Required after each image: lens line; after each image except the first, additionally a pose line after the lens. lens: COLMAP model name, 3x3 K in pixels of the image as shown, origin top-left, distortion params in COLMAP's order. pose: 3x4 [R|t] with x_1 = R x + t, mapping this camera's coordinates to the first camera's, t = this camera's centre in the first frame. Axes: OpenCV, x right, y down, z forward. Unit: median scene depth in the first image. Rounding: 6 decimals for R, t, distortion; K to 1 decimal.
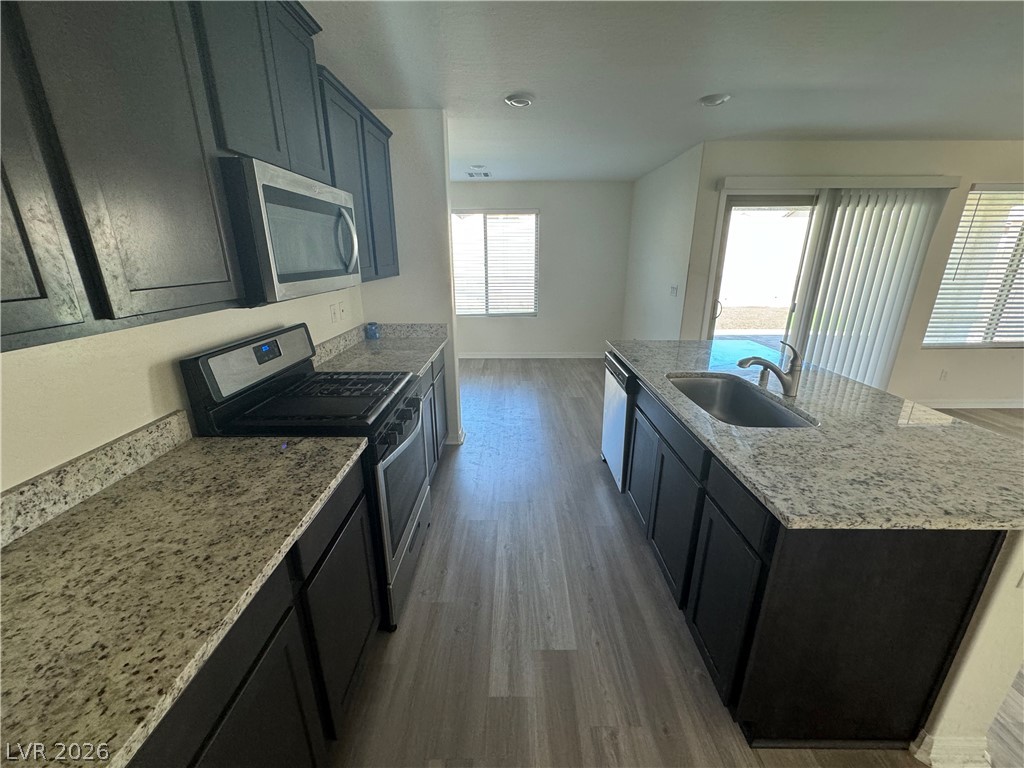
lens RADIAL K [[406.2, 0, 512.0], [0, 406.2, 384.0], [0, 0, 1]] dist [-0.000984, 0.000220]
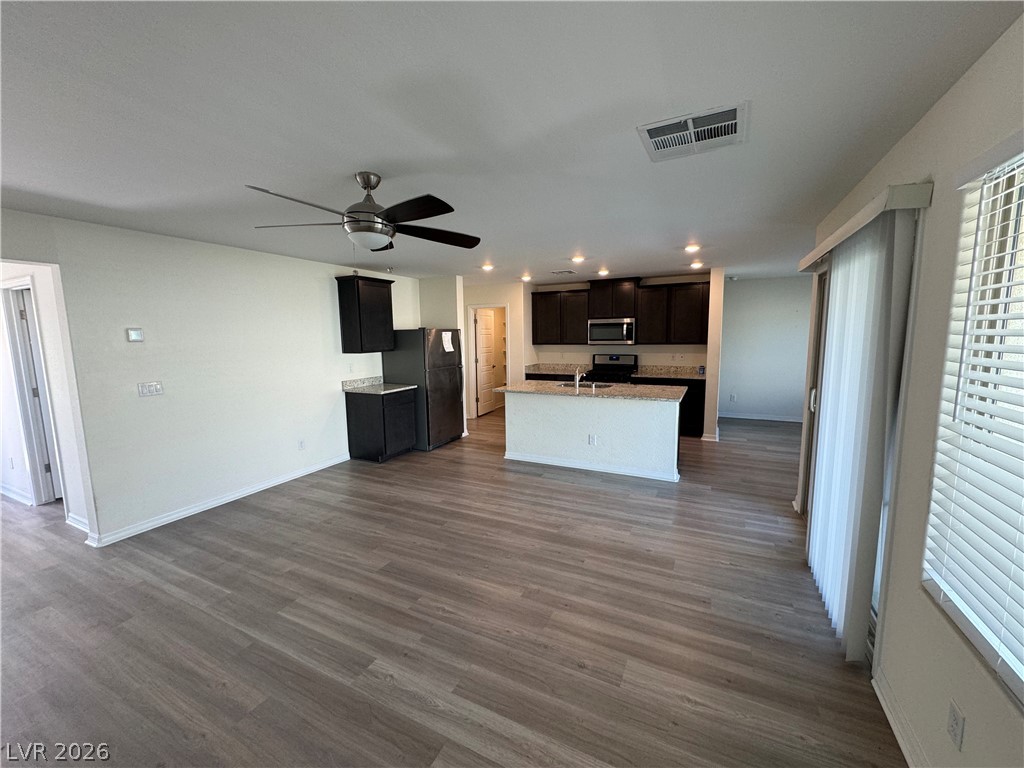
lens RADIAL K [[406.2, 0, 512.0], [0, 406.2, 384.0], [0, 0, 1]] dist [-0.000984, 0.000220]
pose [[-0.440785, 0.117376, -0.889905, 4.069615], [-0.260729, 0.931926, 0.252061, -0.700993], [0.858912, 0.343129, -0.380176, 2.061170]]
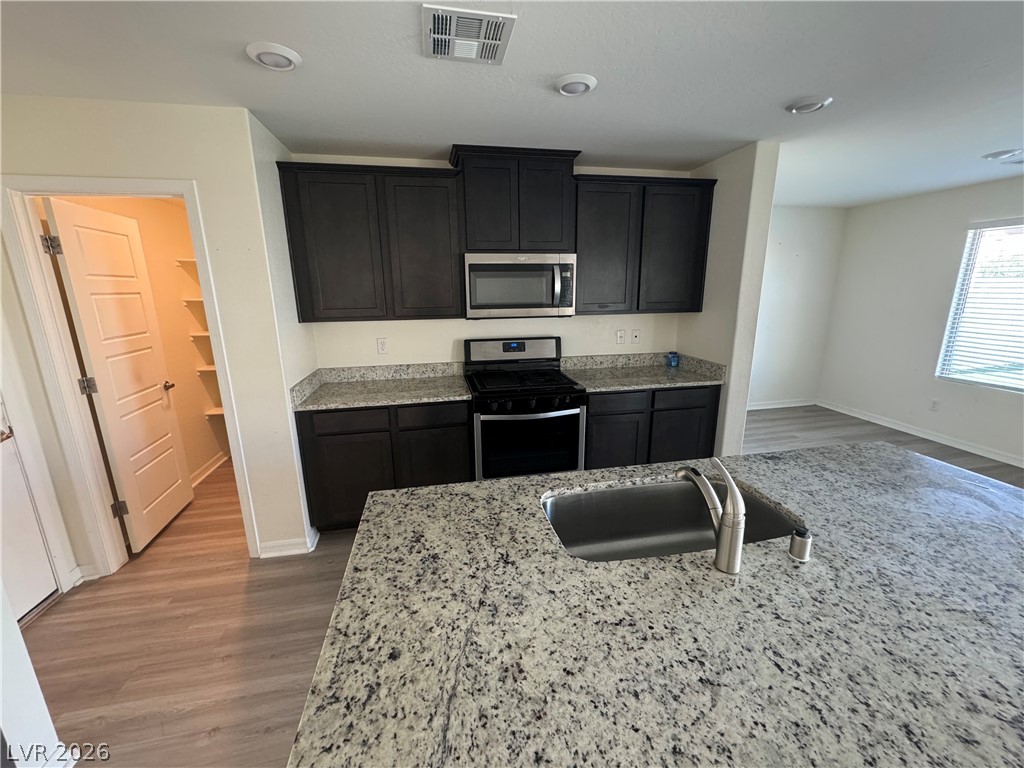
lens RADIAL K [[406.2, 0, 512.0], [0, 406.2, 384.0], [0, 0, 1]] dist [-0.000984, 0.000220]
pose [[0.202392, 0.229018, -0.952149, 1.351561], [-0.289102, 0.942911, 0.165344, -0.259686], [0.935659, 0.241804, 0.257048, 0.672919]]
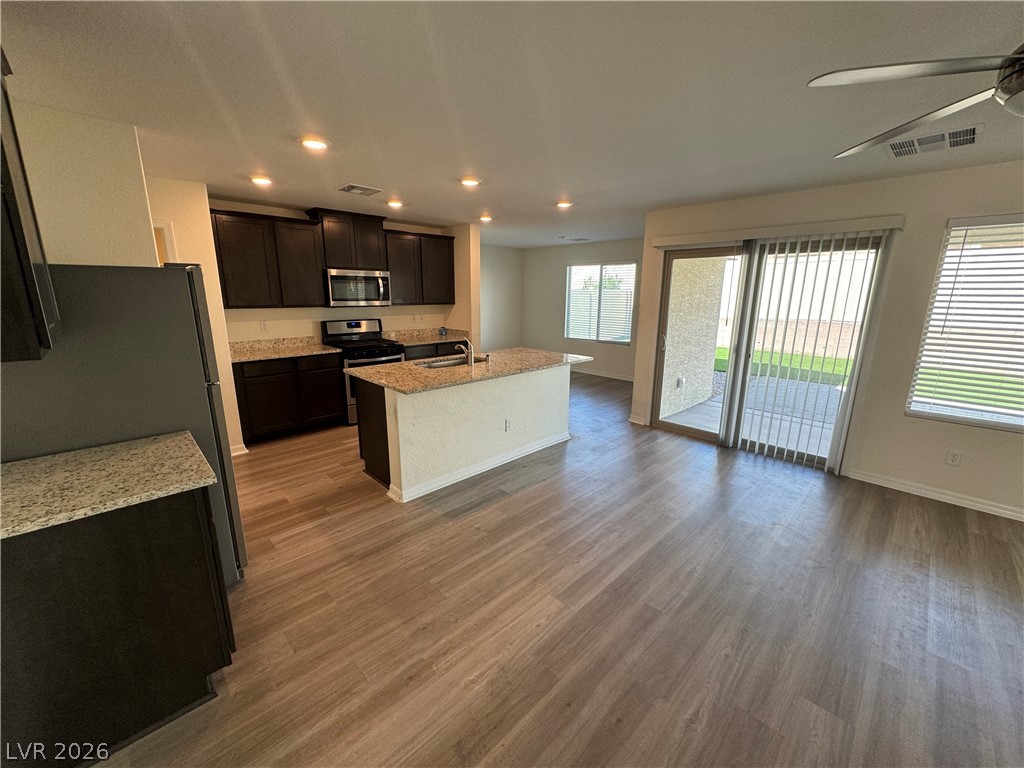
lens RADIAL K [[406.2, 0, 512.0], [0, 406.2, 384.0], [0, 0, 1]] dist [-0.000984, 0.000220]
pose [[0.700903, 0.166703, -0.693502, 2.770680], [-0.227473, 0.973776, 0.004175, 0.075647], [0.676011, 0.154827, 0.720443, -0.345879]]
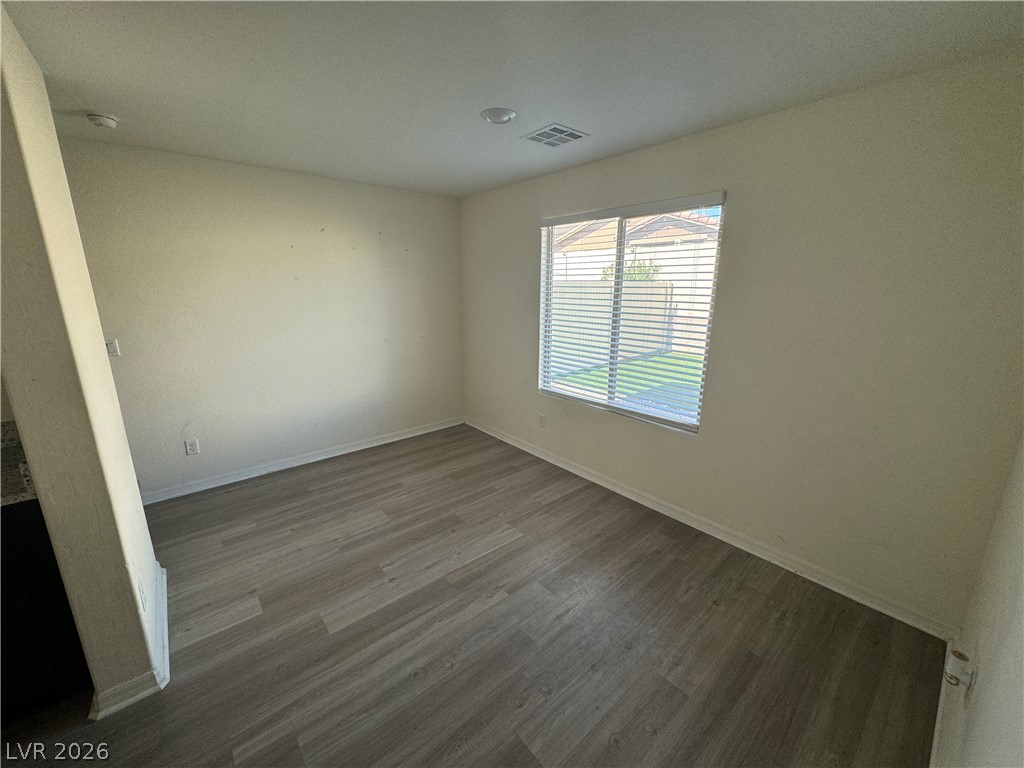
lens RADIAL K [[406.2, 0, 512.0], [0, 406.2, 384.0], [0, 0, 1]] dist [-0.000984, 0.000220]
pose [[0.652263, 0.181575, -0.735924, 1.012679], [-0.234716, 0.971548, 0.031678, -0.763637], [0.720737, 0.152070, 0.676323, 2.273885]]
